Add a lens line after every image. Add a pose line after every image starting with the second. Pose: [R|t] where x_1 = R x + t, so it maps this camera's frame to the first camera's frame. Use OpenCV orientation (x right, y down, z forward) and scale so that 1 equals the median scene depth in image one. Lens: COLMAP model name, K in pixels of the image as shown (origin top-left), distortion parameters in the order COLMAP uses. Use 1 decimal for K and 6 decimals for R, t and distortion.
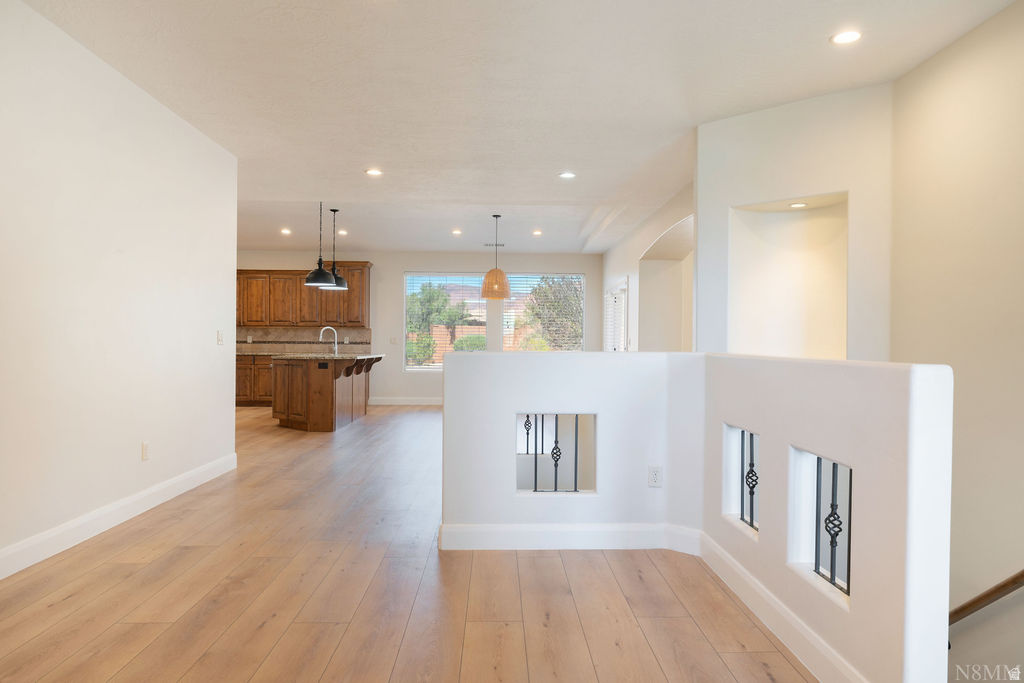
lens RADIAL K [[699.9, 0, 512.0], [0, 699.9, 341.5], [0, 0, 1]] dist [-0.000834, -0.000257]
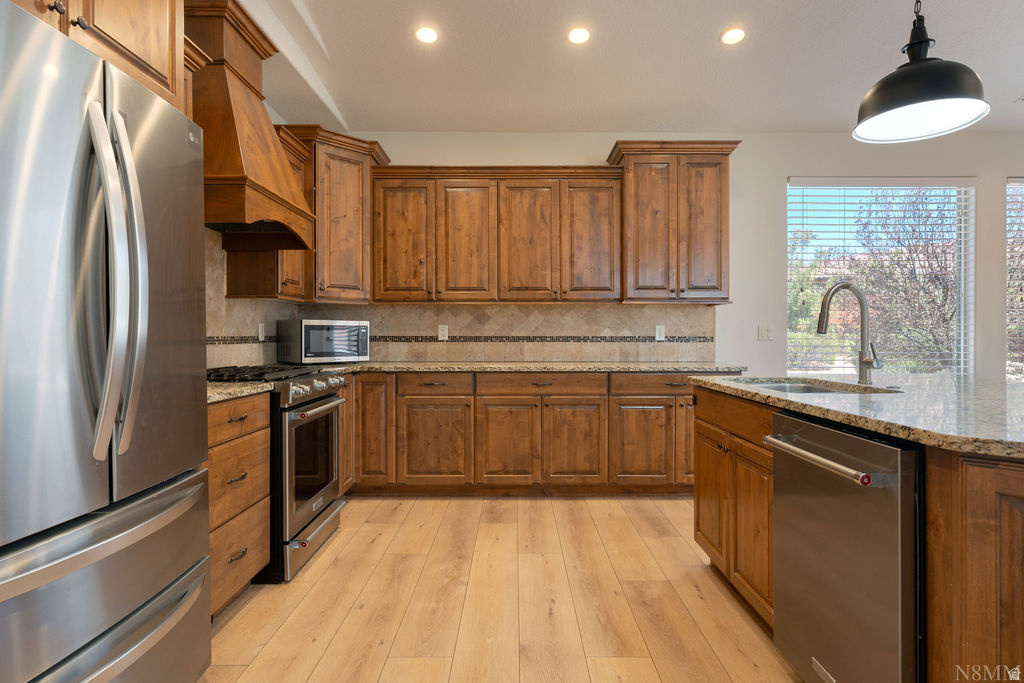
lens RADIAL K [[557.7, 0, 512.0], [0, 557.7, 341.5], [0, 0, 1]] dist [-0.001198, 0.000230]
pose [[0.999692, -0.008315, -0.023374, -0.330778], [0.008608, 0.999885, 0.012453, -0.001530], [0.023268, -0.012651, 0.999649, 0.662718]]
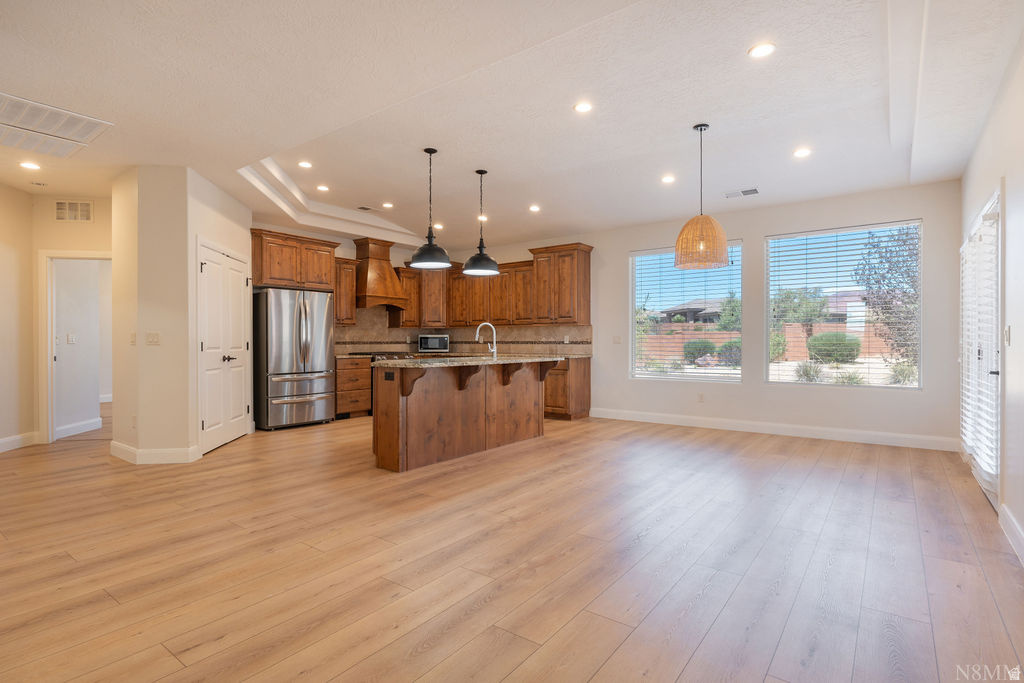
lens RADIAL K [[510.5, 0, 512.0], [0, 510.5, 341.5], [0, 0, 1]] dist [0.001222, -0.000008]
pose [[0.783610, -0.008700, -0.621192, 0.102060], [0.009195, 0.999955, -0.002406, 0.001661], [0.621185, -0.003827, 0.783655, 0.481139]]
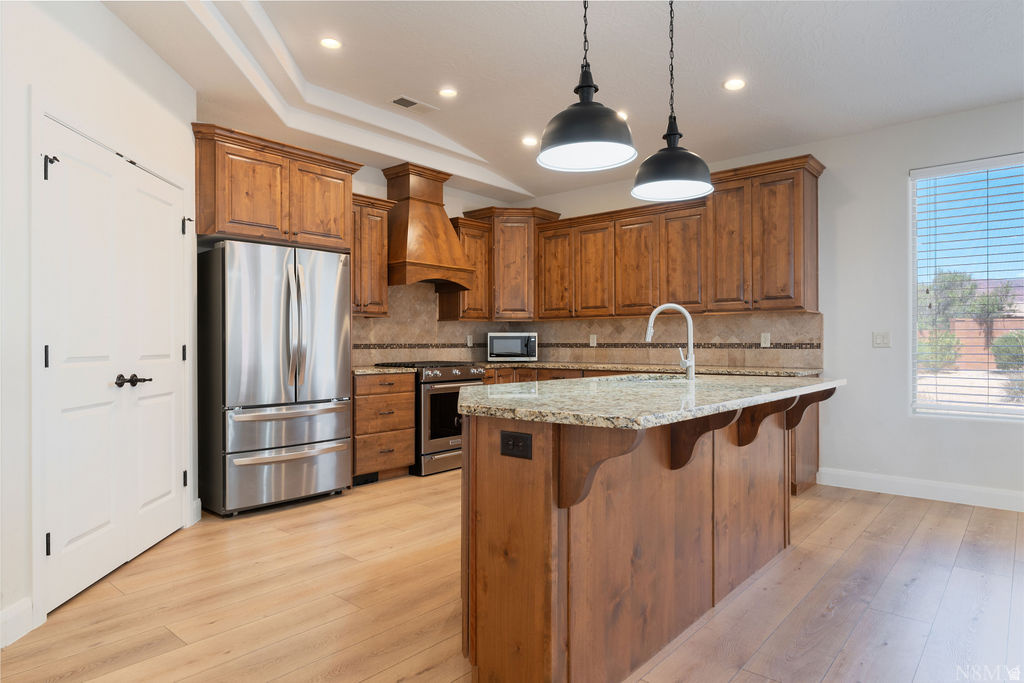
lens RADIAL K [[602.3, 0, 512.0], [0, 602.3, 341.5], [0, 0, 1]] dist [-0.002490, -0.000121]
pose [[0.740486, -0.011371, -0.671975, -0.093477], [0.009432, 0.999934, -0.006527, 0.000342], [0.672006, -0.001505, 0.740545, 0.601781]]
